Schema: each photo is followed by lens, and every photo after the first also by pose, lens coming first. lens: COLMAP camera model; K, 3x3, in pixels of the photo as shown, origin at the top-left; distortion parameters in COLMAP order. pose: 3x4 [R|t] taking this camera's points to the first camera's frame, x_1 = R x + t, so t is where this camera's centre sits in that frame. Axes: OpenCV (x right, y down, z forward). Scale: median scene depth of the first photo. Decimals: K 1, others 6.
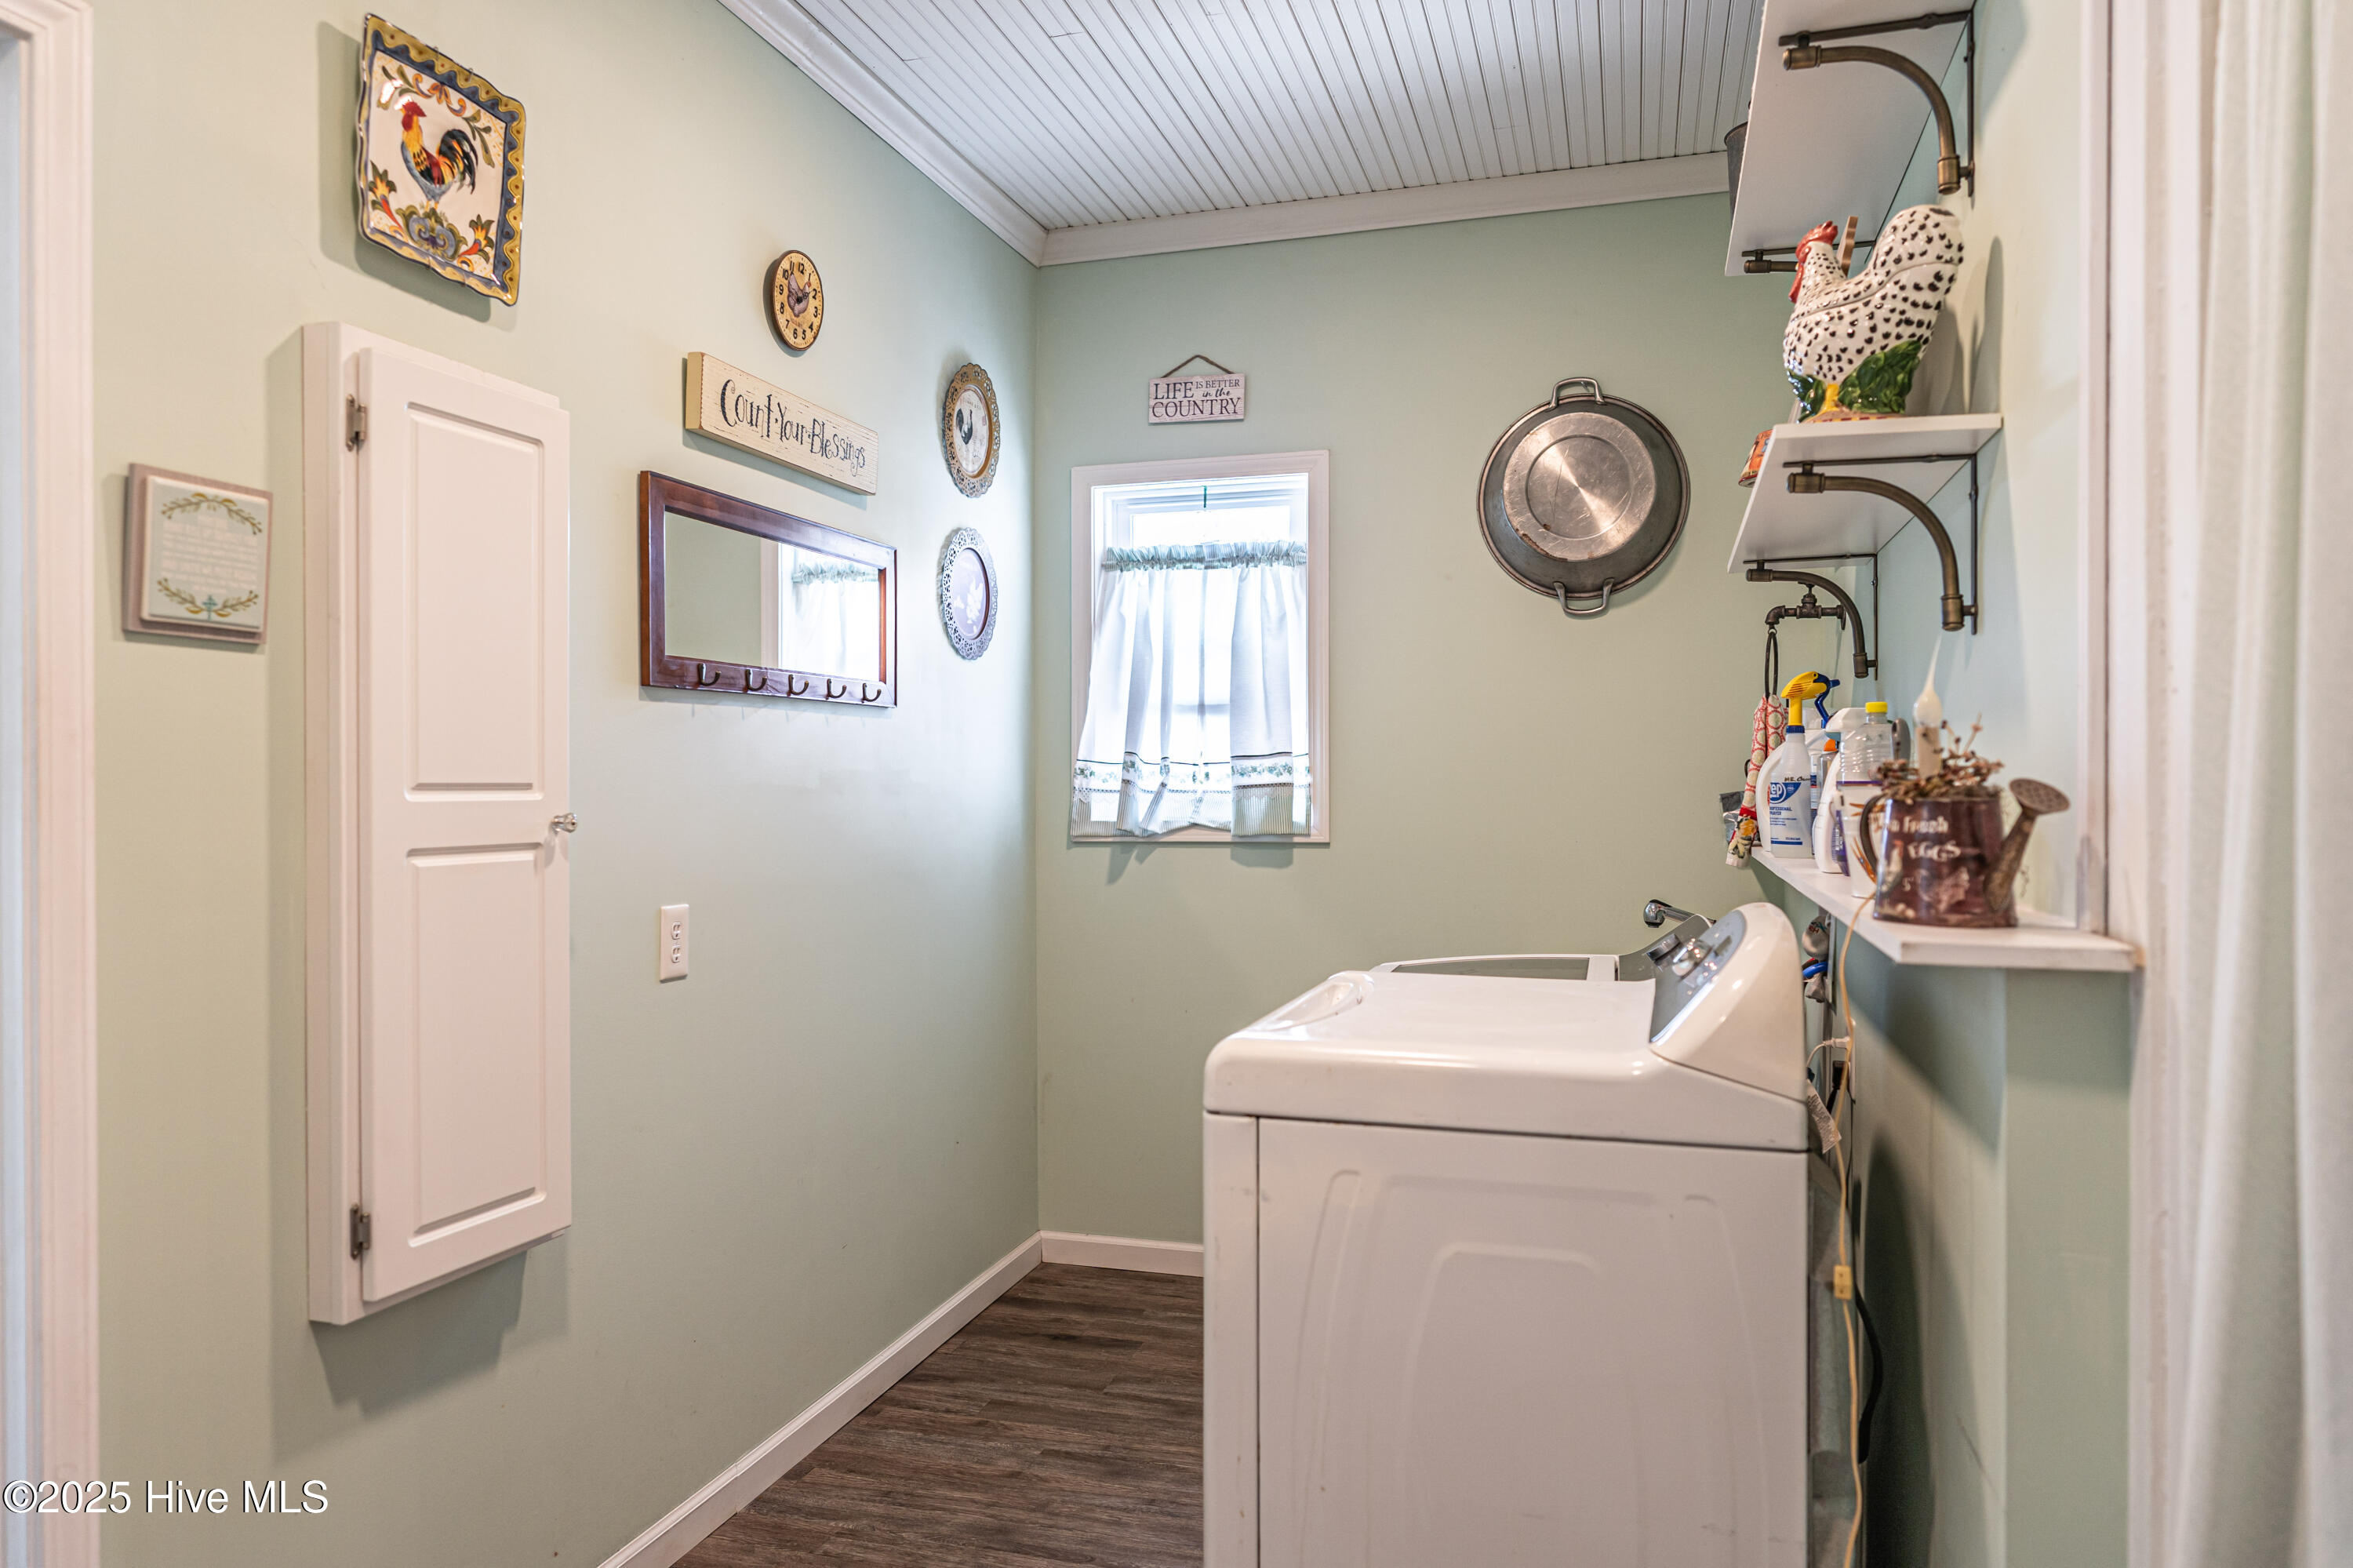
lens RADIAL K [[1579.4, 0, 1154.6], [0, 1579.4, 788.1], [0, 0, 1]] dist [-0.001147, 0.004580]
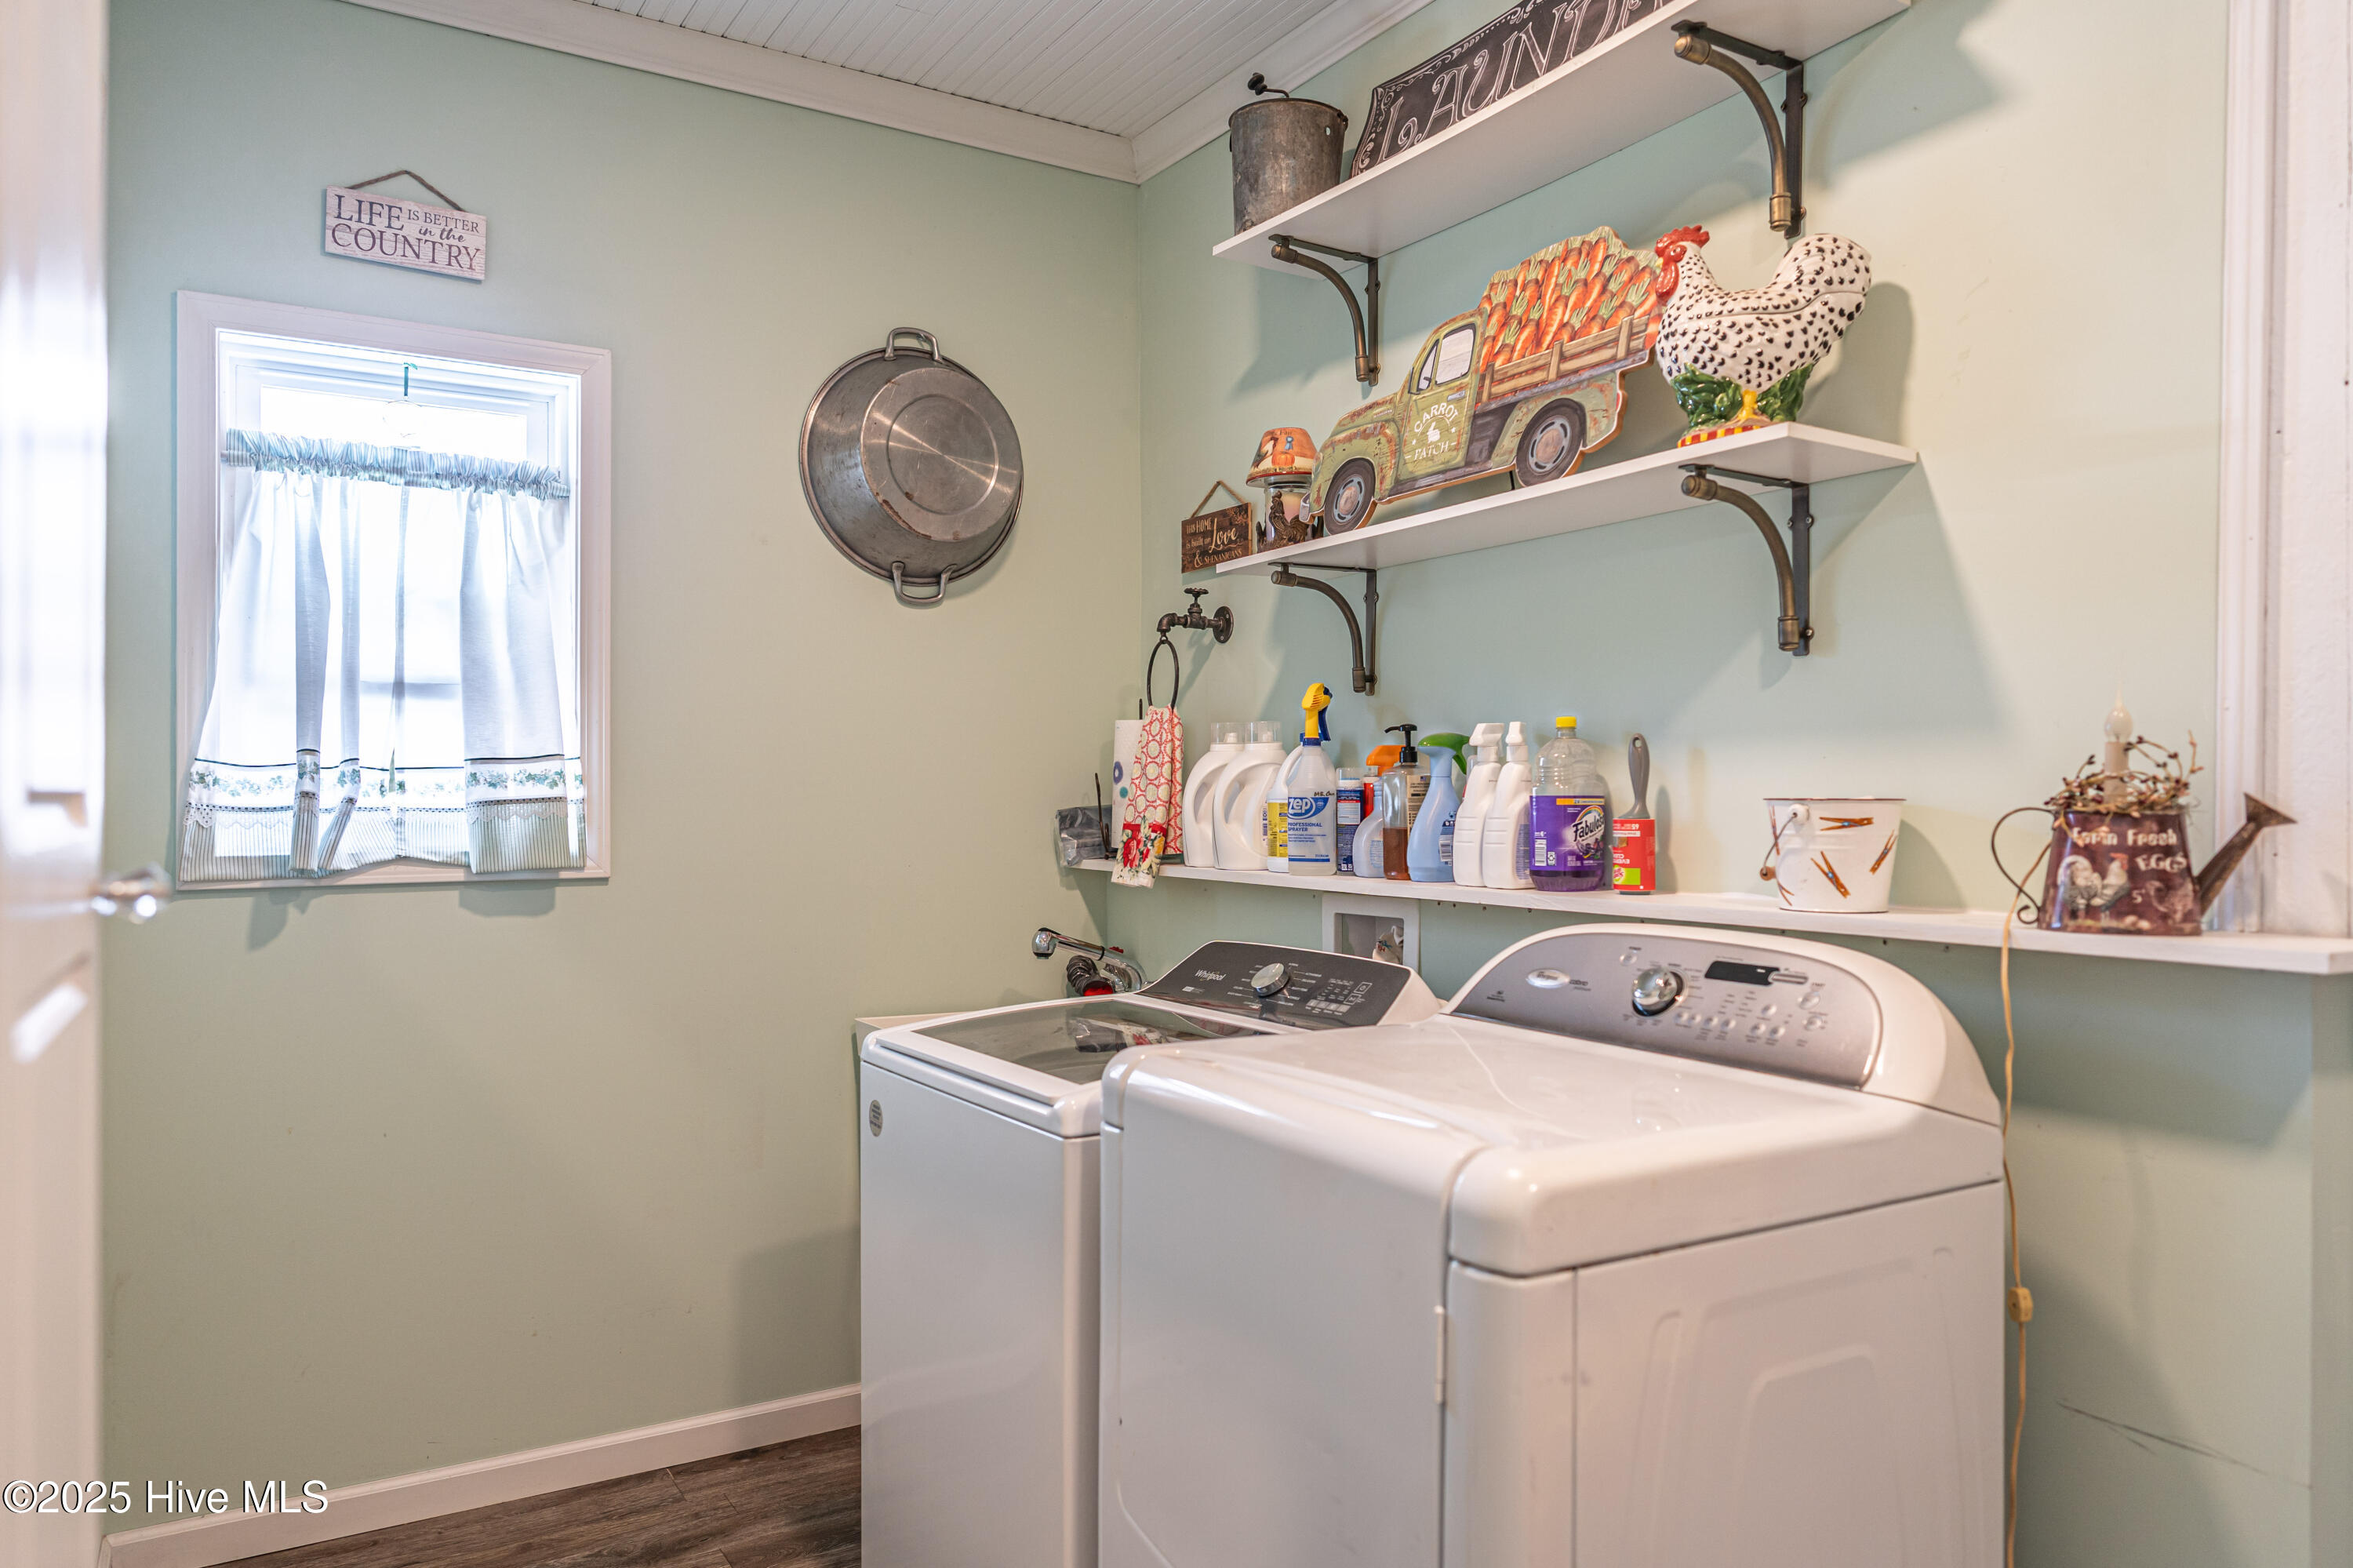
lens RADIAL K [[1579.4, 0, 1175.9], [0, 1579.4, 792.2], [0, 0, 1]] dist [-0.001147, 0.004580]
pose [[0.662958, 0.004718, 0.748642, -0.270112], [0.001397, 0.999971, -0.007538, 0.000316], [-0.748656, 0.006043, 0.662932, 0.307450]]
